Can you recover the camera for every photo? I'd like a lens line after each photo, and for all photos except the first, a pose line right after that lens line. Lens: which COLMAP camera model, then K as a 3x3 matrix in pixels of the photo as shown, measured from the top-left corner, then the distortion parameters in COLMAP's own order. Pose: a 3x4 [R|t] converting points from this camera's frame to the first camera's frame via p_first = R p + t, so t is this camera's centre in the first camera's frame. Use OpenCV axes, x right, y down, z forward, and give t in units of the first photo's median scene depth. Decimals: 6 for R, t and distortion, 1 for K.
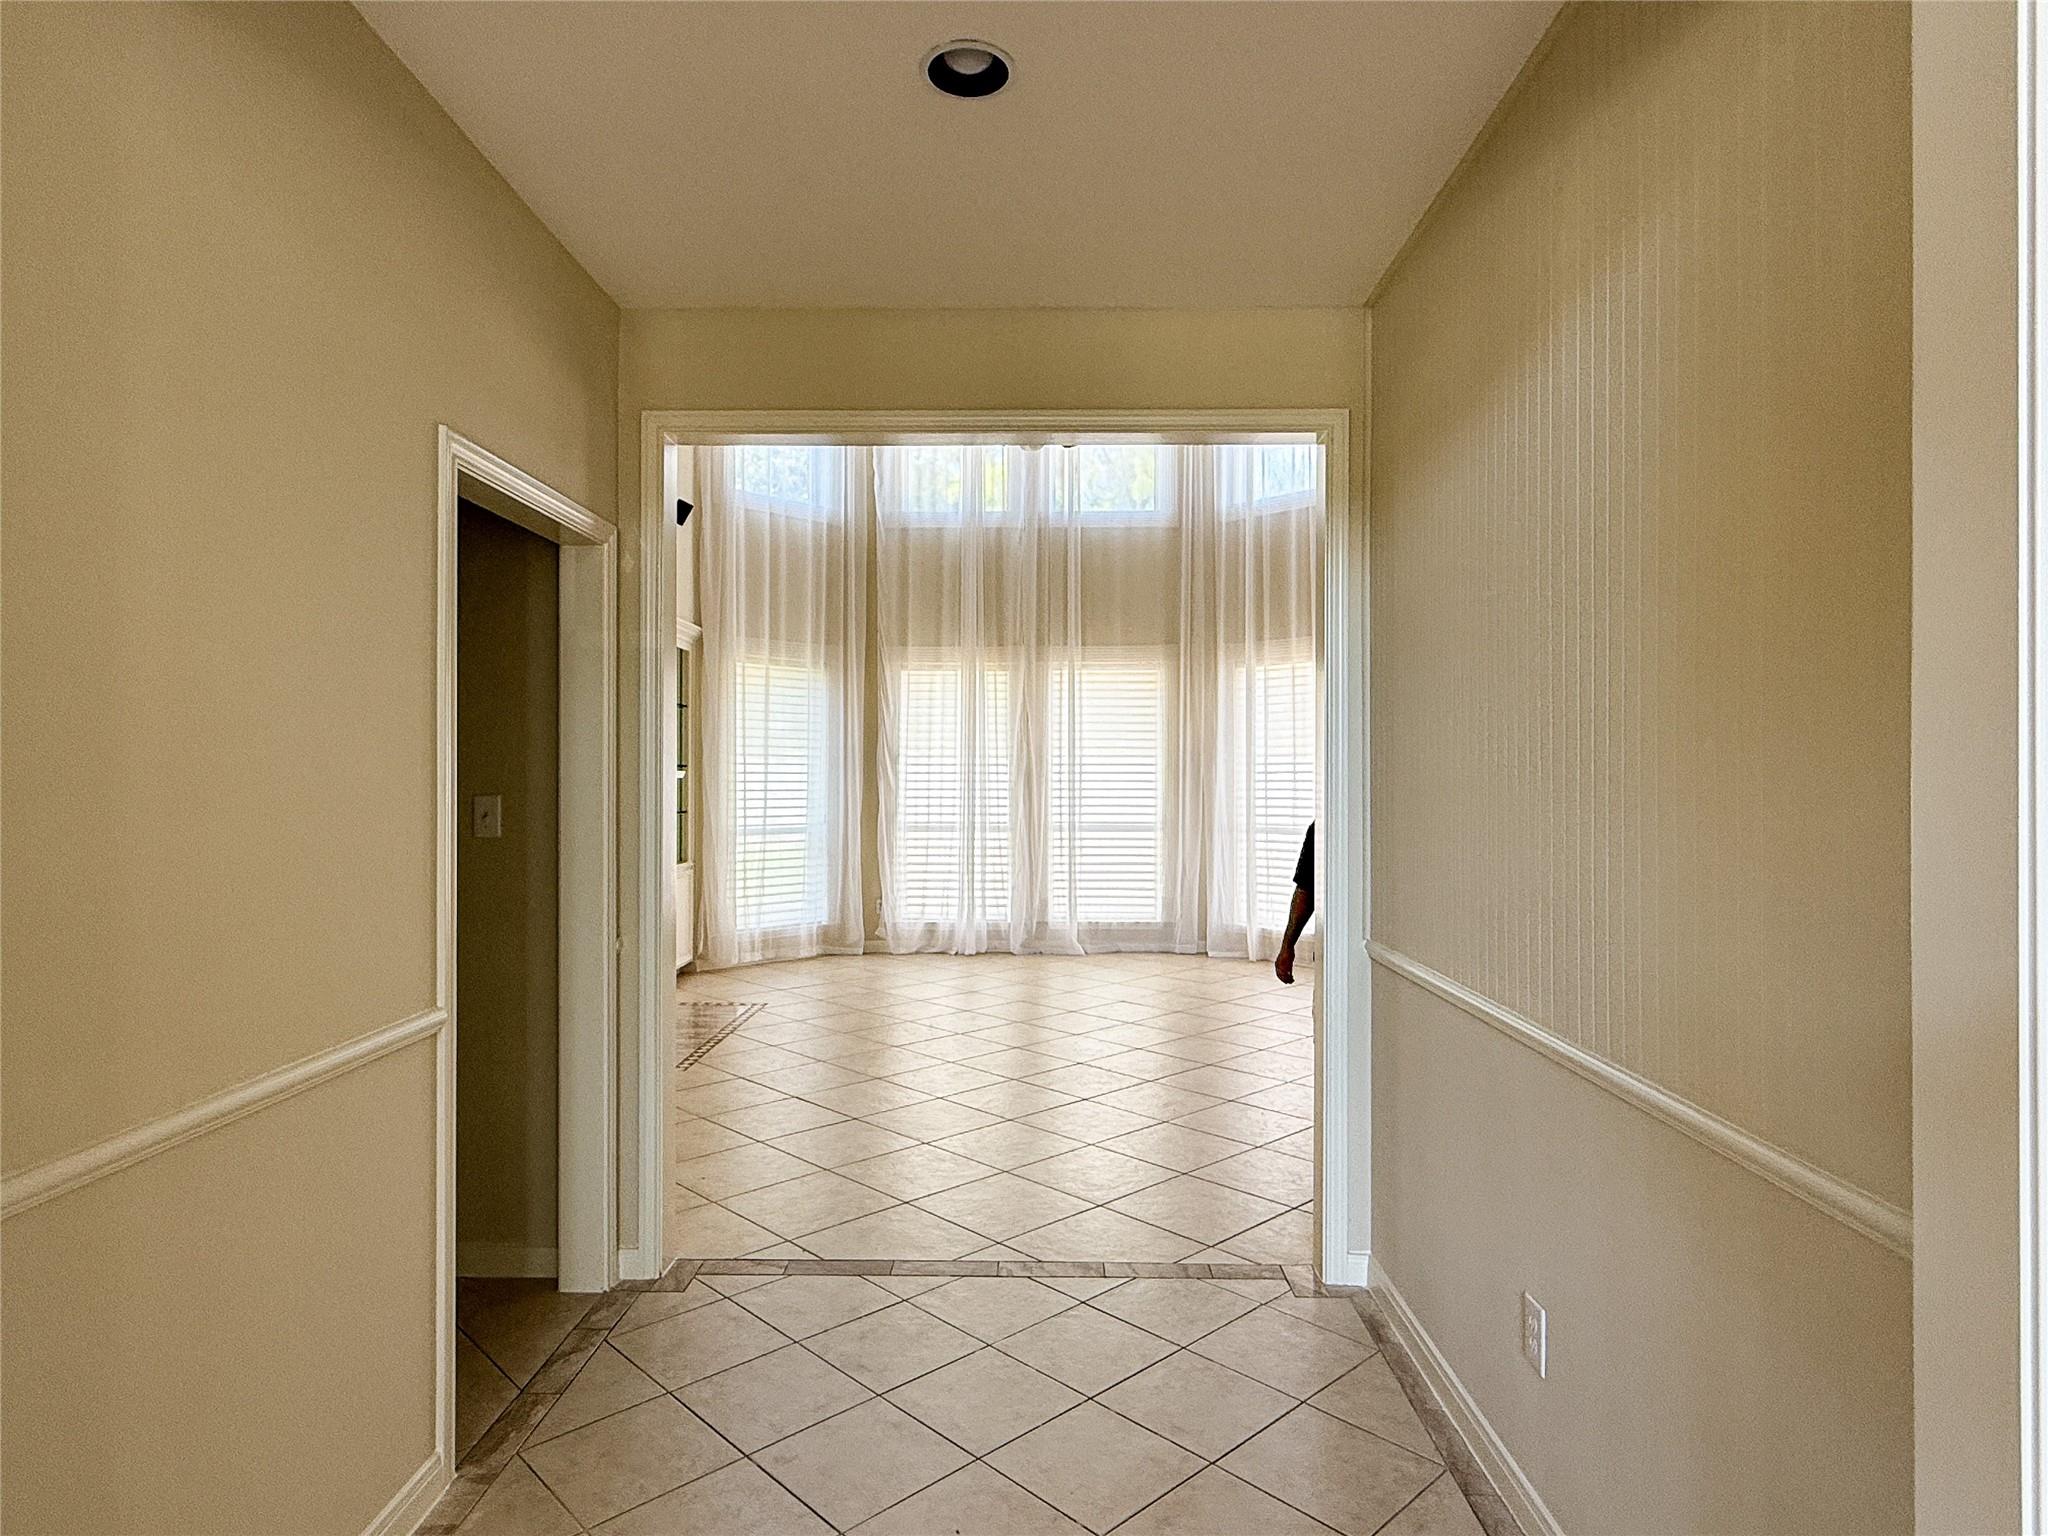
lens RADIAL K [[1140.2, 0, 994.3], [0, 1140.2, 762.0], [0, 0, 1]] dist [0.001522, 0.003415]
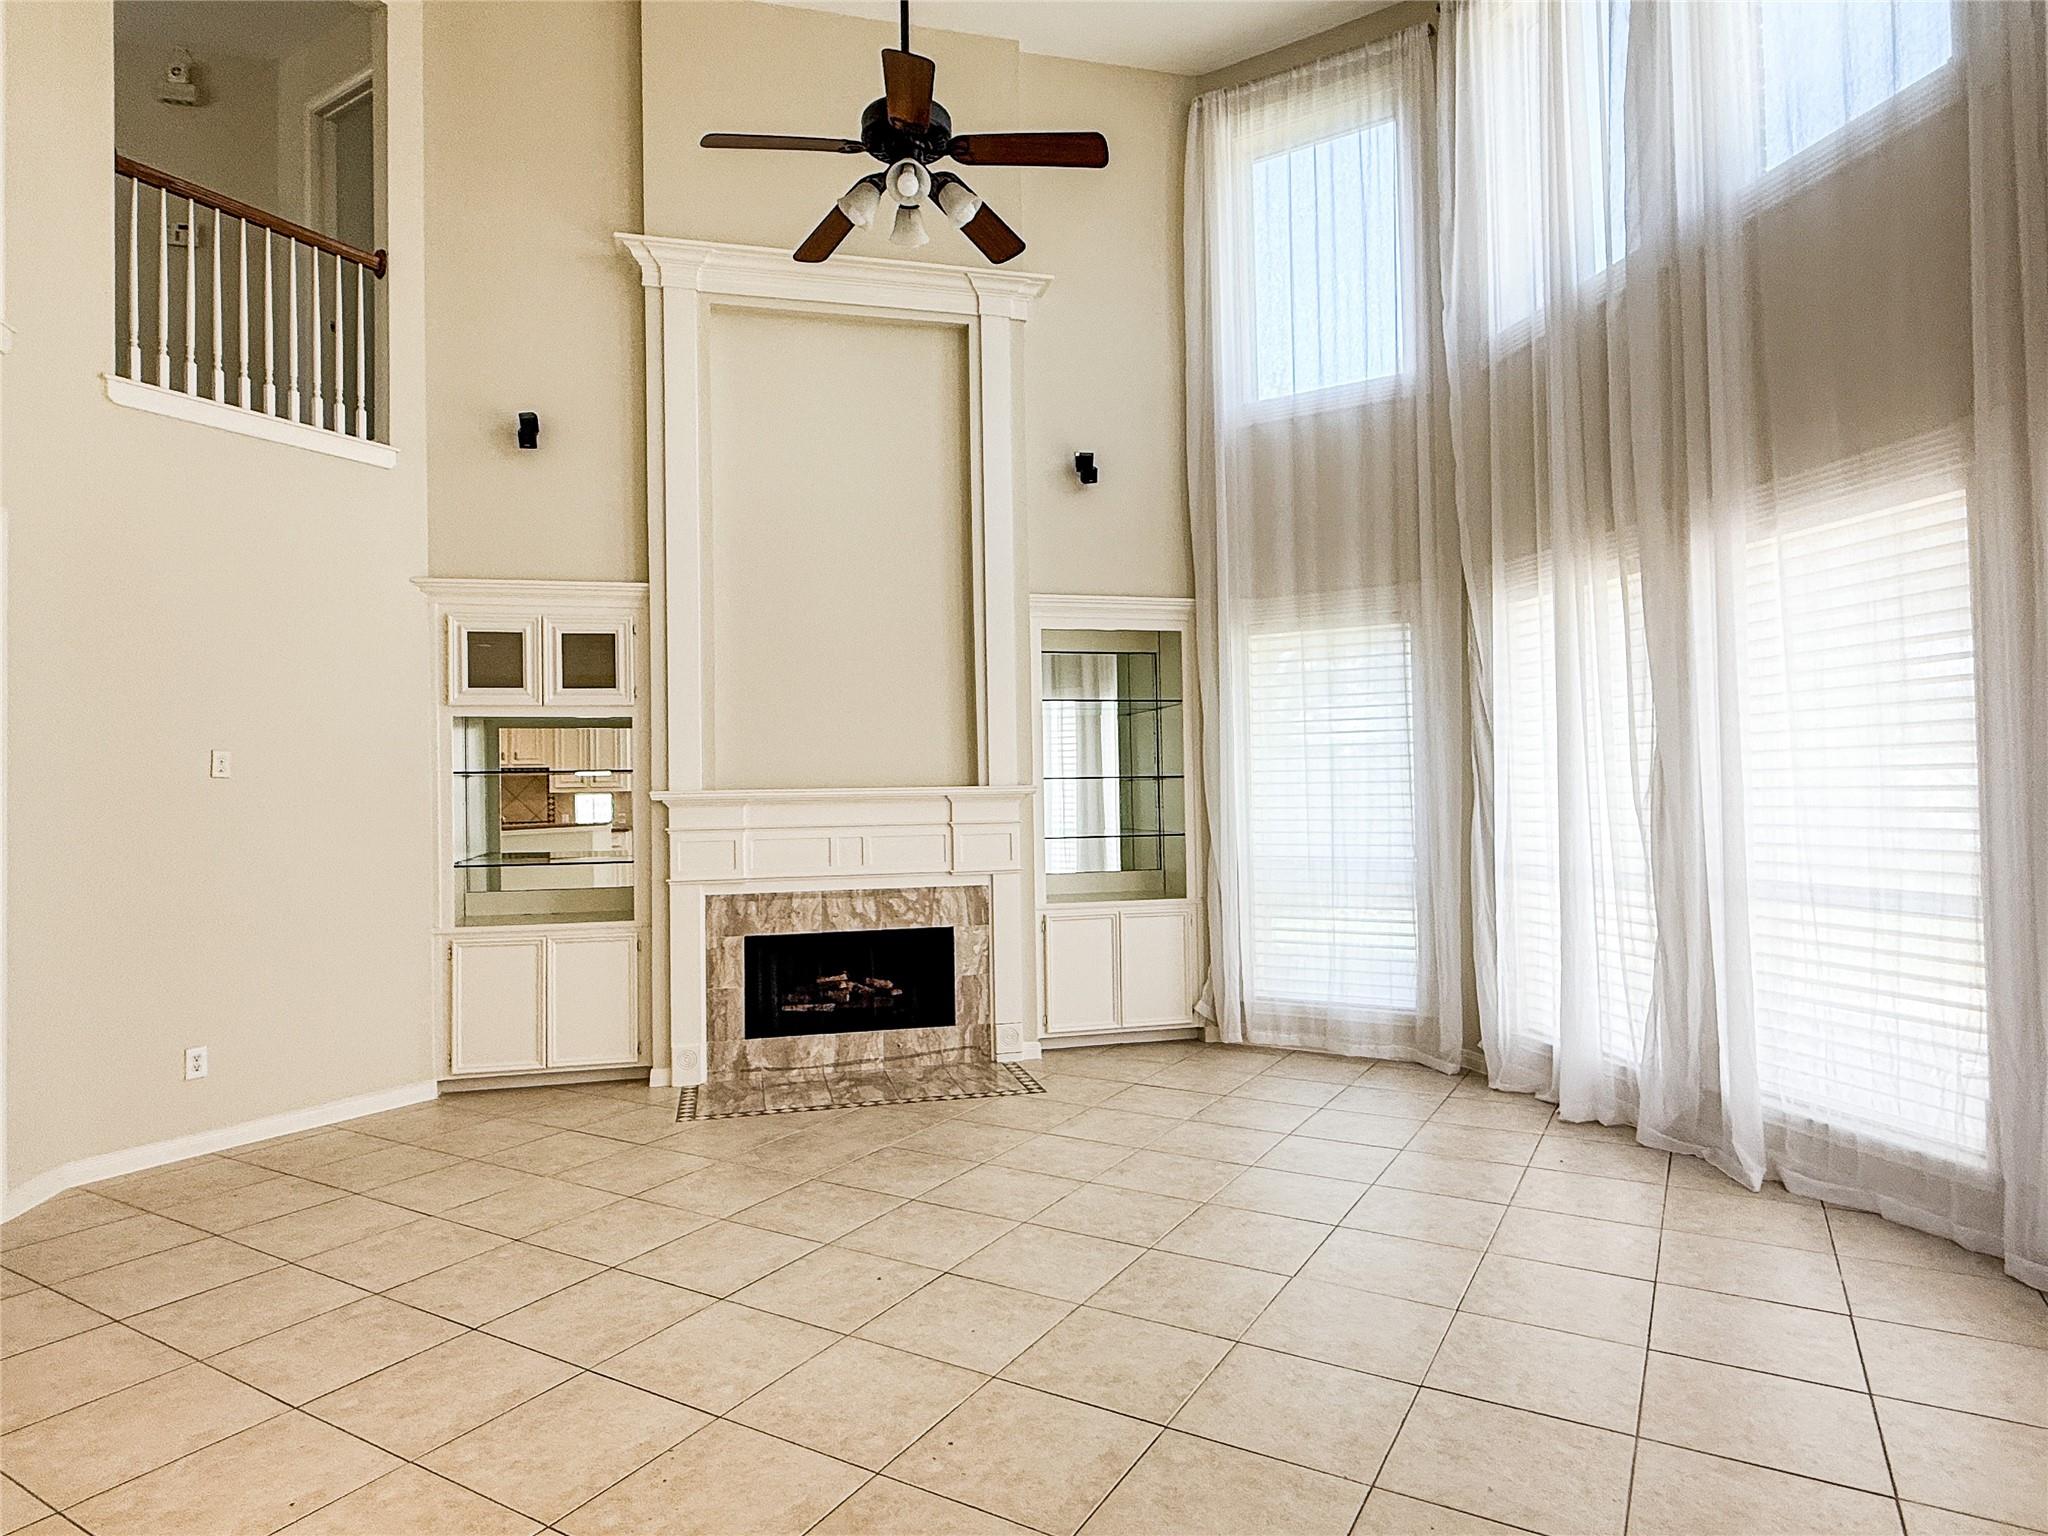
lens RADIAL K [[1140.2, 0, 1056.7], [0, 1140.2, 756.7], [0, 0, 1]] dist [0.001522, 0.003415]
pose [[0.304937, -0.035434, -0.951713, 0.410546], [0.027407, 0.999220, -0.028421, 0.009038], [0.951978, -0.017417, 0.305670, 0.607503]]
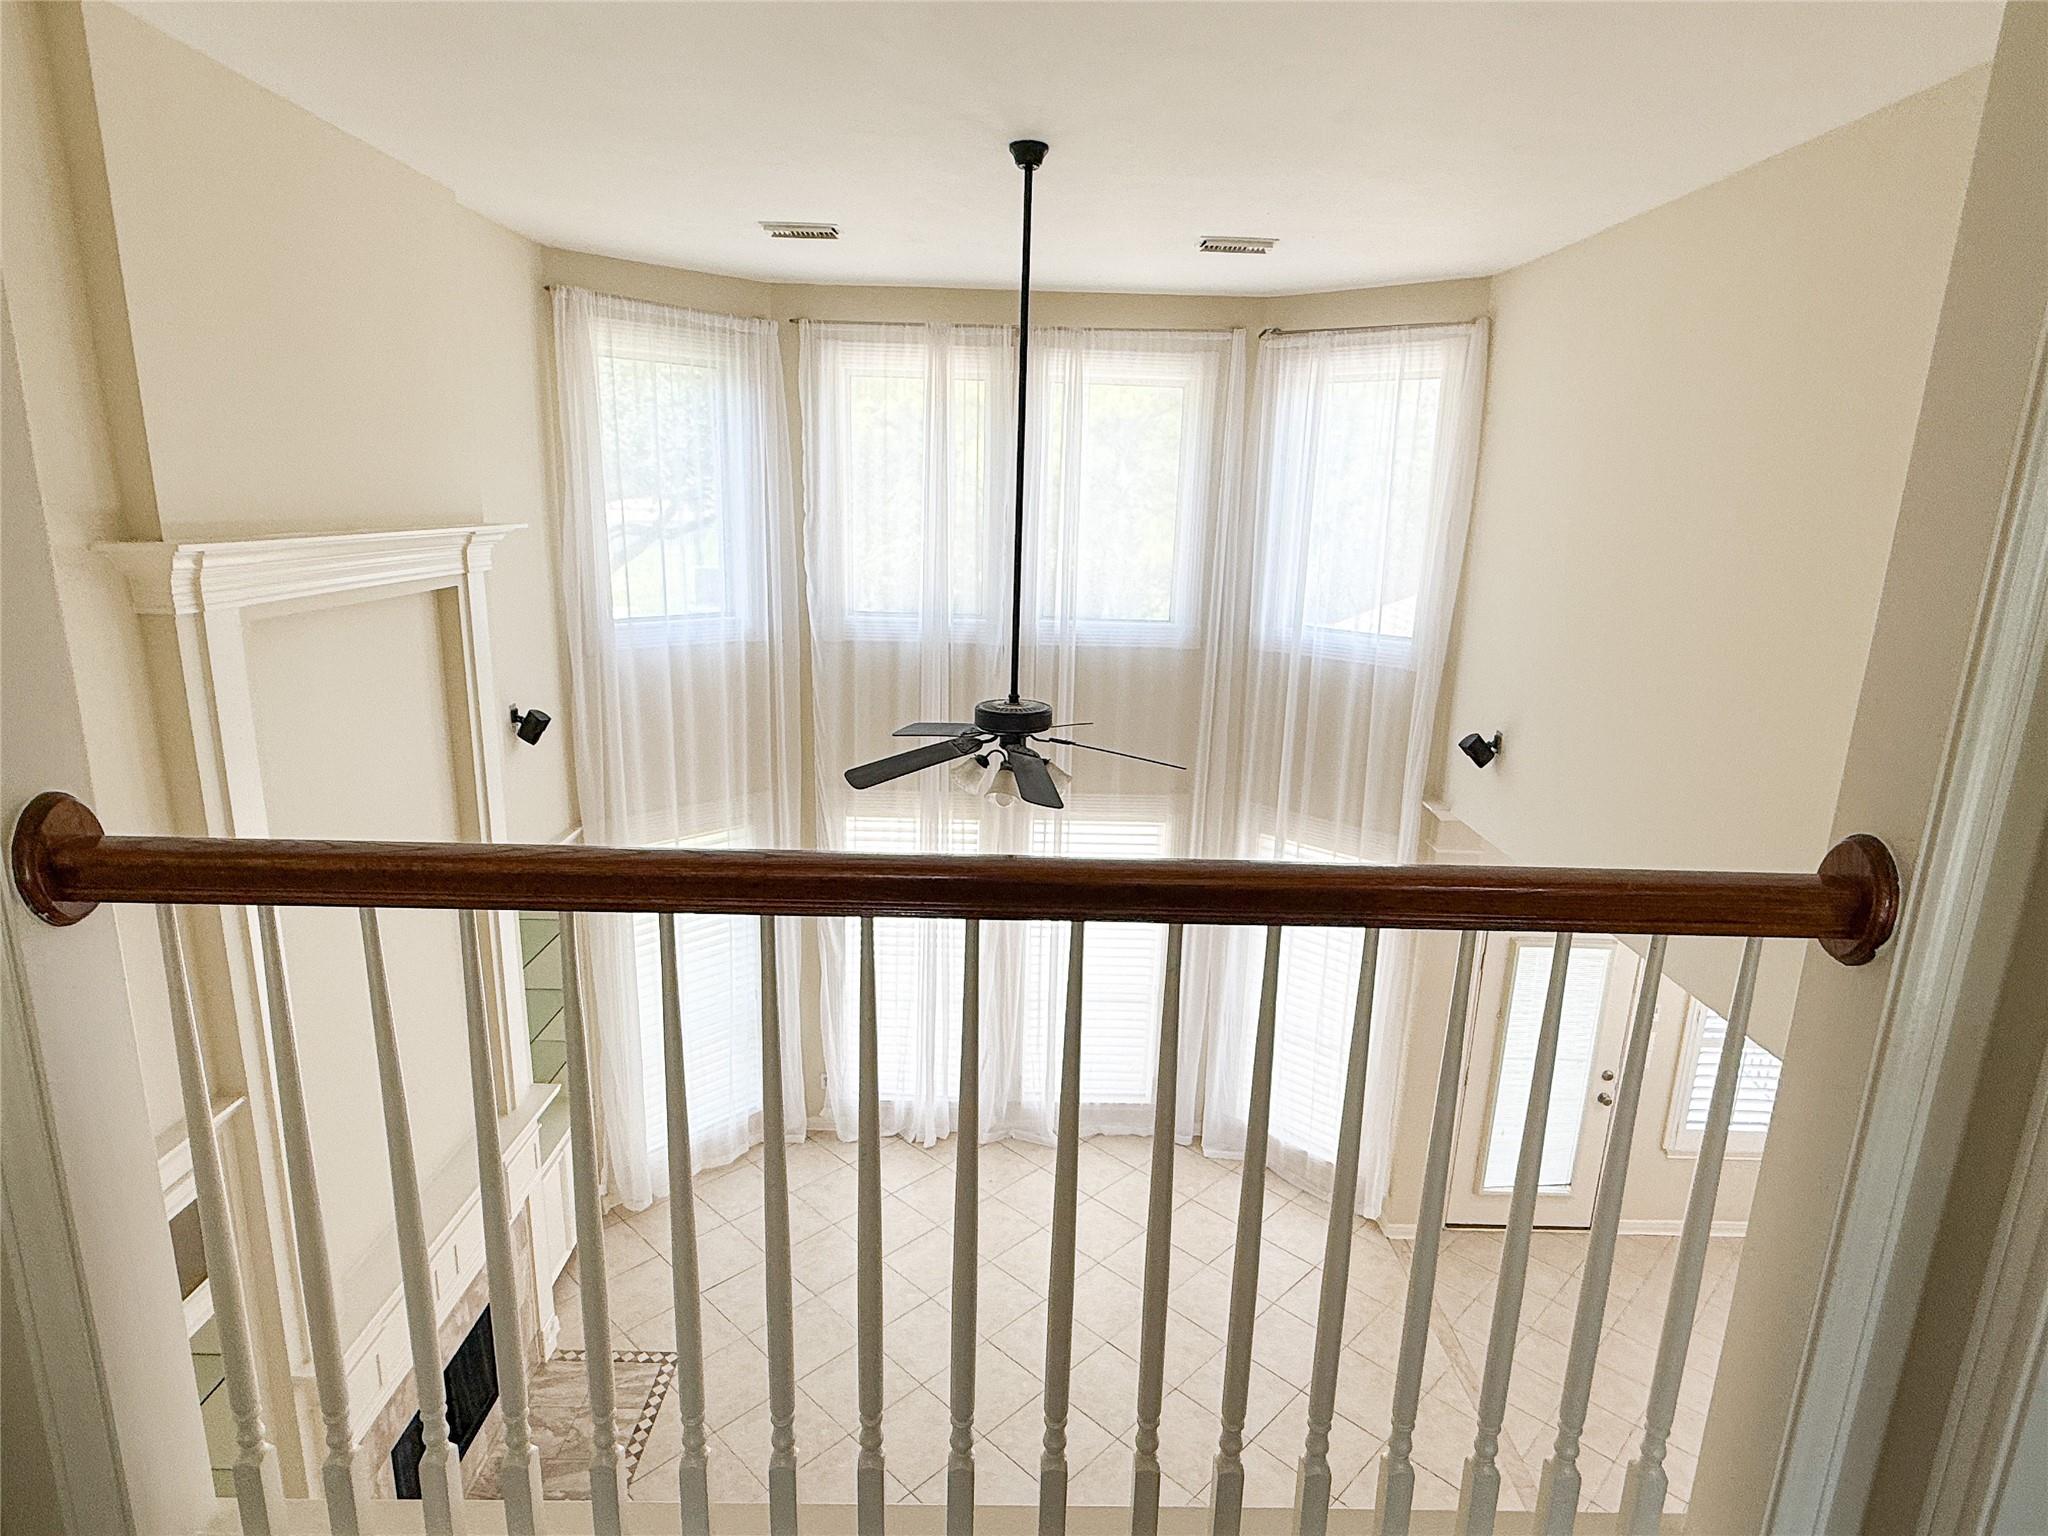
lens RADIAL K [[1140.2, 0, 1003.8], [0, 1140.2, 763.5], [0, 0, 1]] dist [0.001522, 0.003415]
pose [[0.999265, 0.011913, 0.036428, -0.000260], [-0.020366, 0.970219, 0.241373, -0.316548], [-0.032468, -0.241938, 0.969748, 0.229767]]
